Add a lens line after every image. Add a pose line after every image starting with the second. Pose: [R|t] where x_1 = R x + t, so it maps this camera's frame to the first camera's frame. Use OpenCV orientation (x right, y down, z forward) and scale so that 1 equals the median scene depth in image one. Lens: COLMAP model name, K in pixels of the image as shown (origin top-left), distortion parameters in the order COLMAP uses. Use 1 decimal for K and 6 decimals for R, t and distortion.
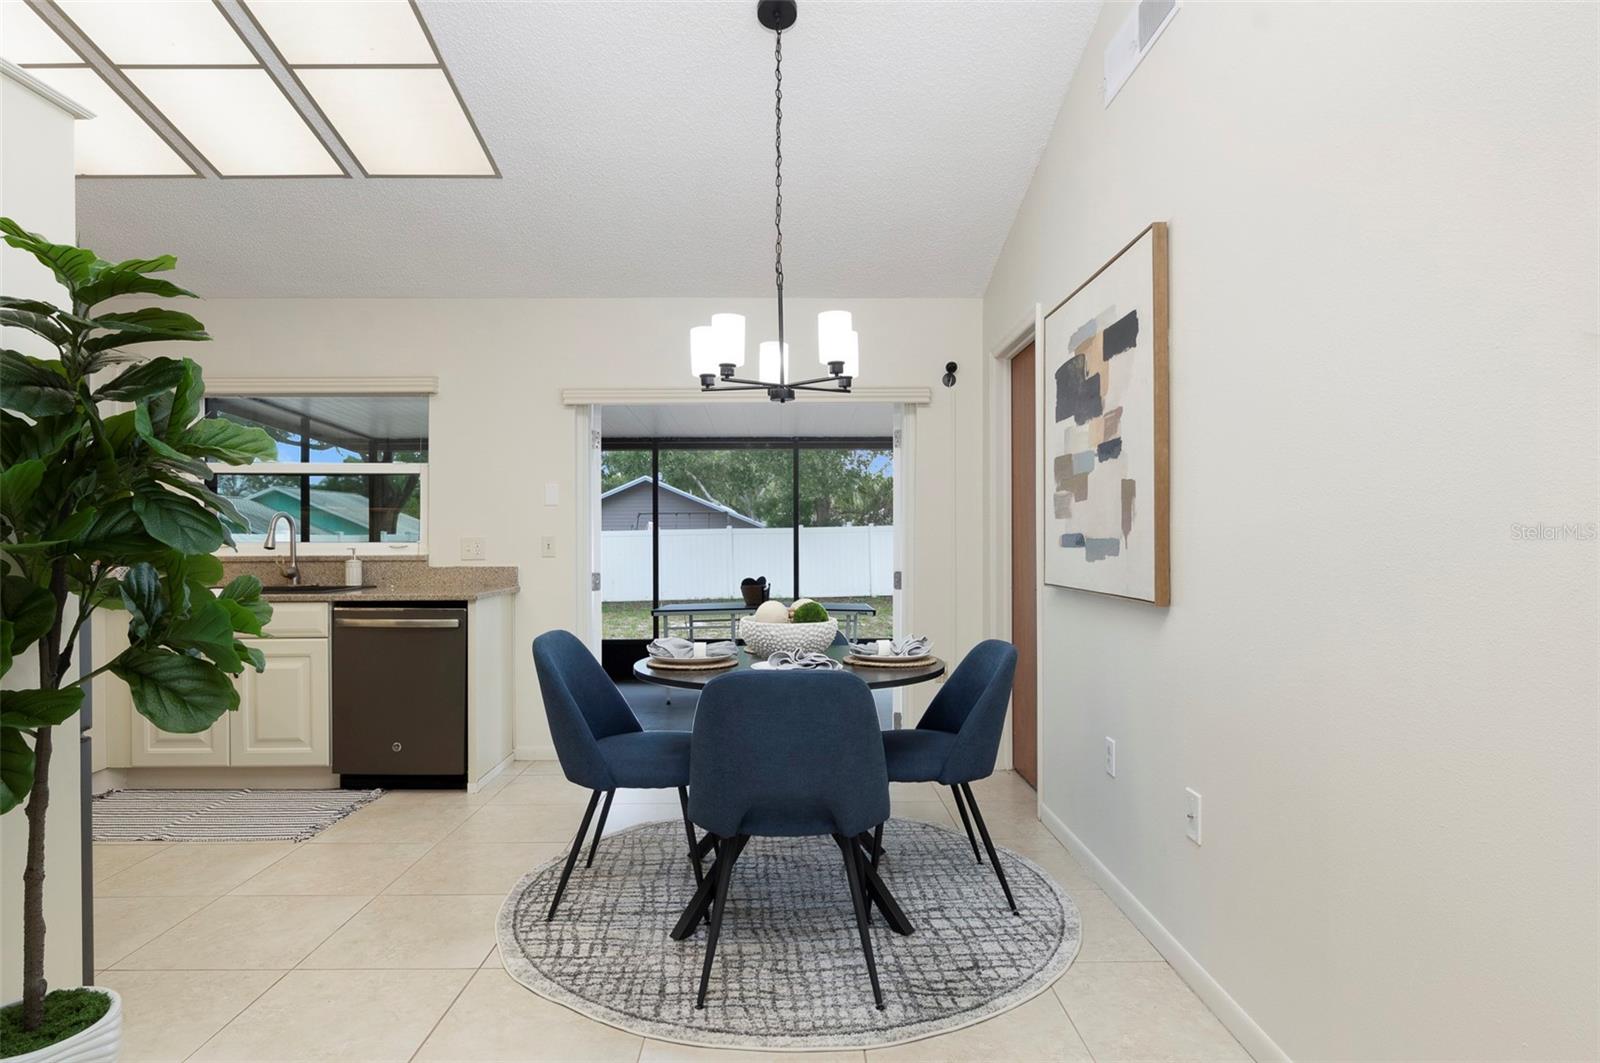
lens RADIAL K [[853.2, 0, 758.0], [0, 853.2, 559.1], [0, 0, 1]] dist [-0.001465, -0.001530]
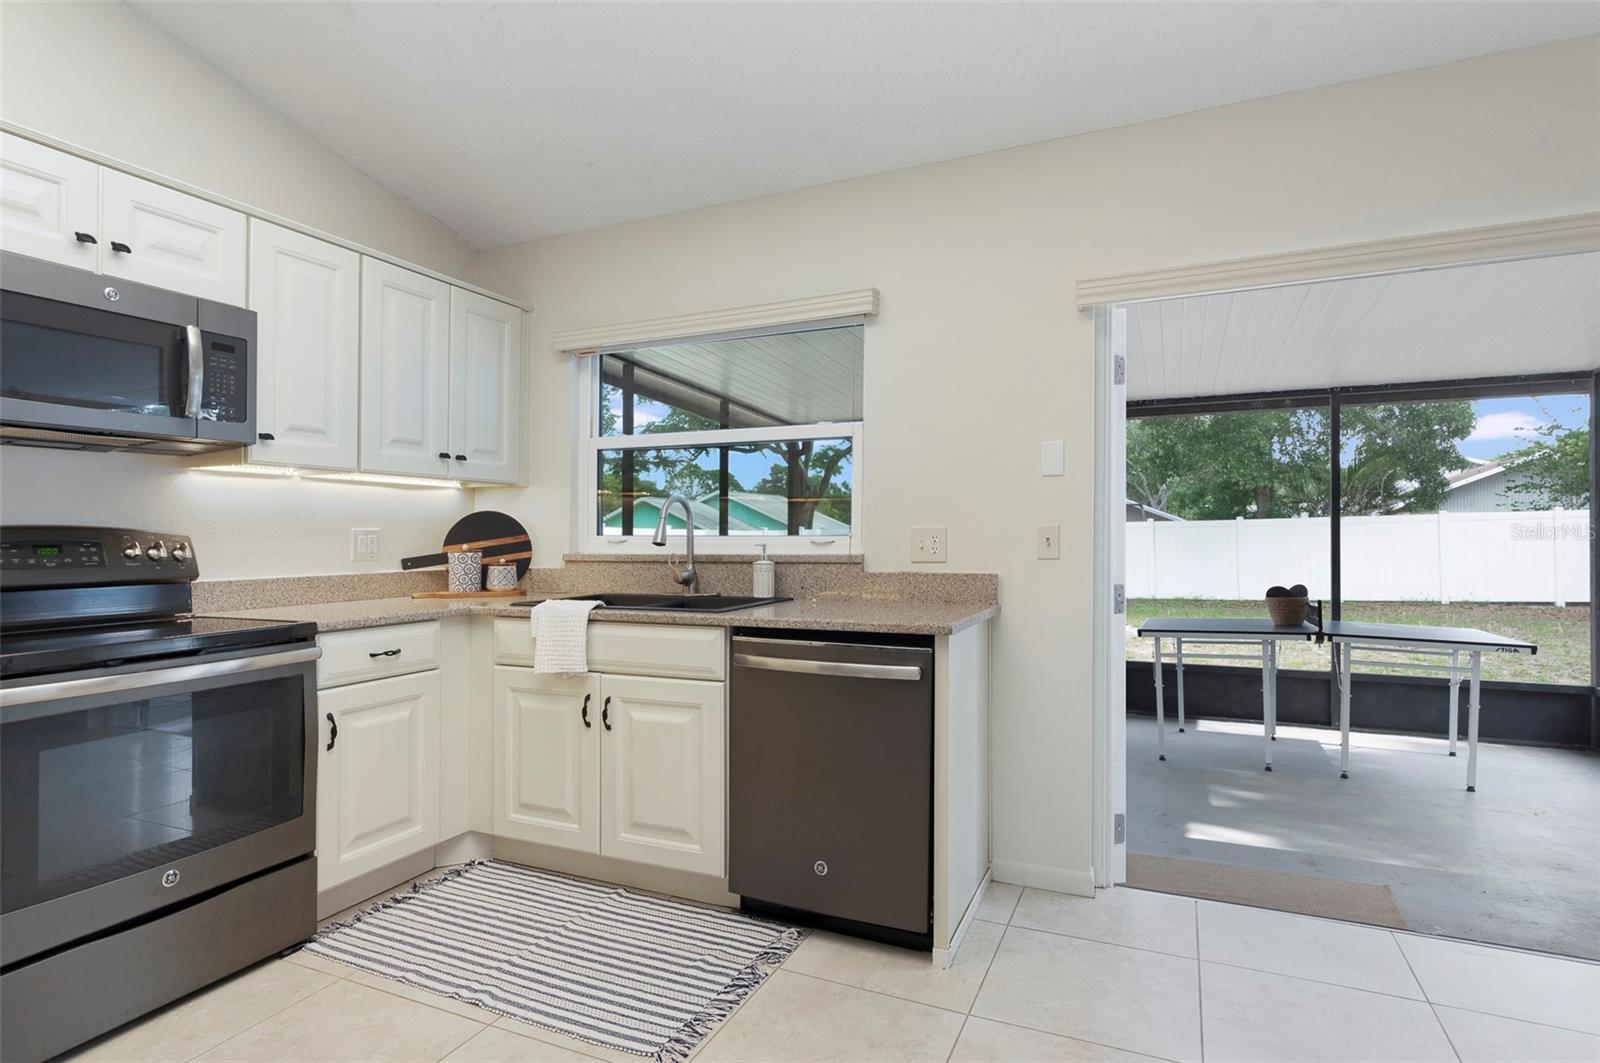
lens RADIAL K [[818.6, 0, 801.1], [0, 818.6, 524.8], [0, 0, 1]] dist [-0.001304, -0.000263]
pose [[0.915558, -0.007596, -0.402114, -0.173291], [-0.006430, 0.999417, -0.033519, -0.006356], [0.402134, 0.033274, 0.914976, 0.391768]]
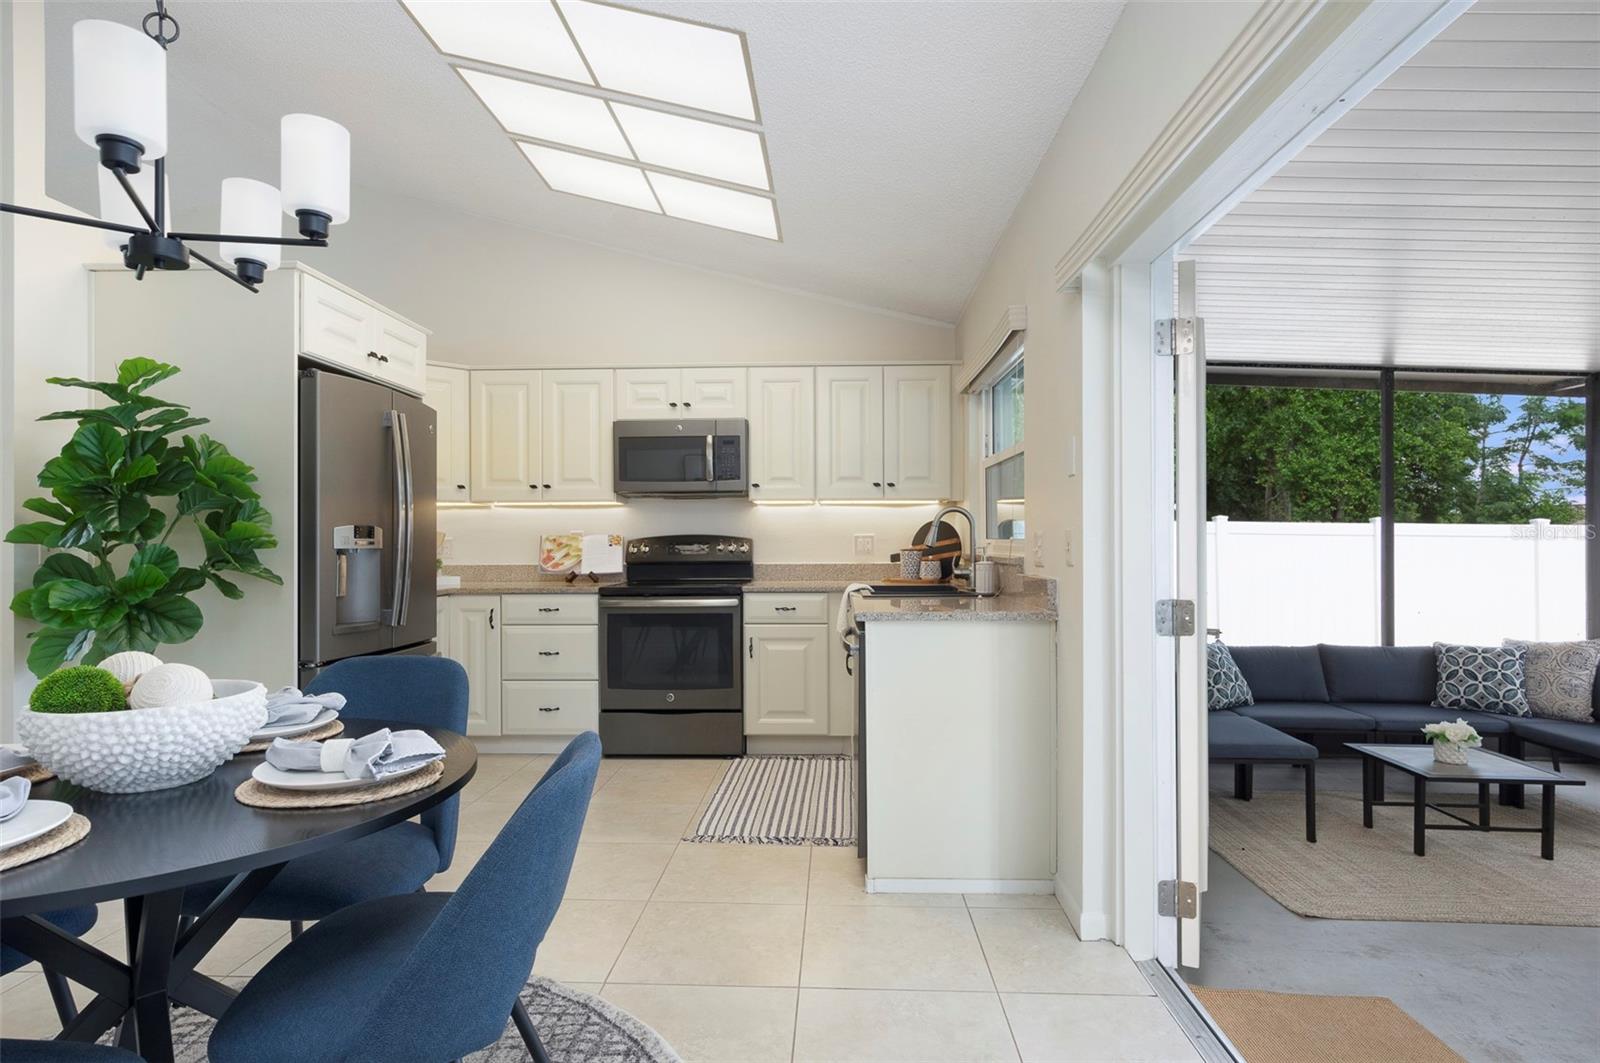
lens RADIAL K [[818.6, 0, 788.2], [0, 818.6, 532.3], [0, 0, 1]] dist [-0.001304, -0.000263]
pose [[-0.020523, -0.007986, -0.999757, 0.303276], [-0.018492, 0.999800, -0.007607, -0.017276], [0.999618, 0.018331, -0.020666, 0.826425]]
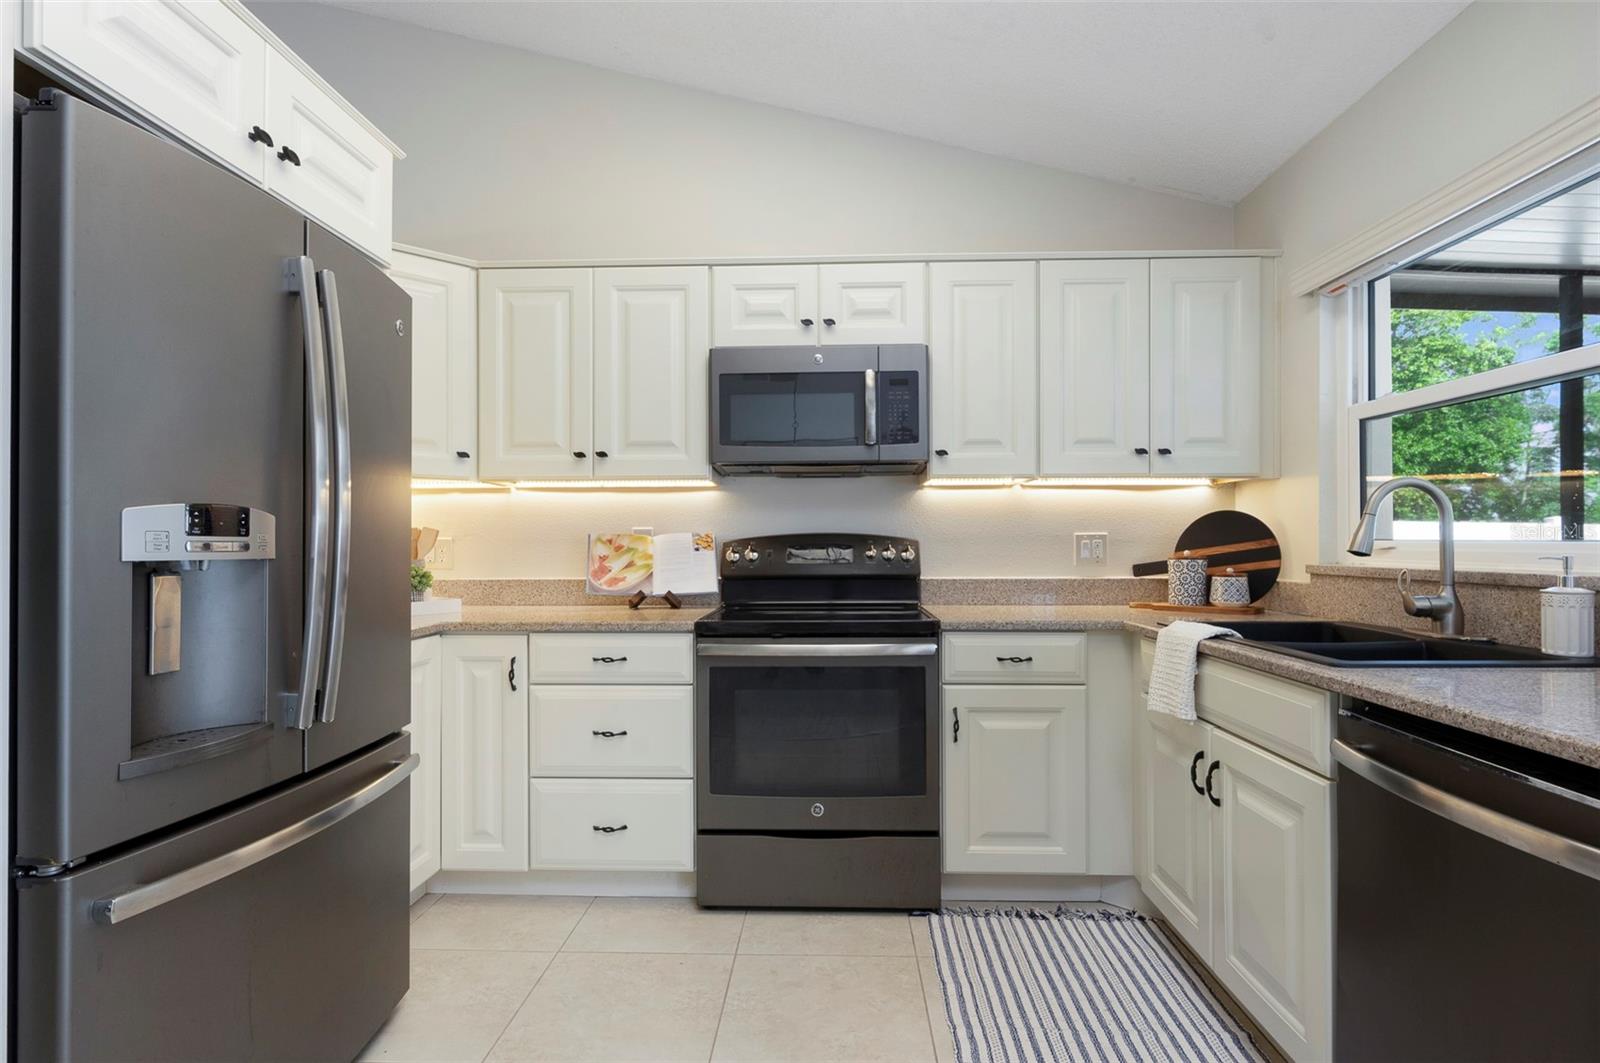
lens RADIAL K [[818.6, 0, 798.3], [0, 818.6, 532.2], [0, 0, 1]] dist [-0.001304, -0.000263]
pose [[-0.024091, -0.010646, -0.999653, -0.097927], [-0.019779, 0.999753, -0.010171, -0.013182], [0.999514, 0.019527, -0.024295, 0.666080]]
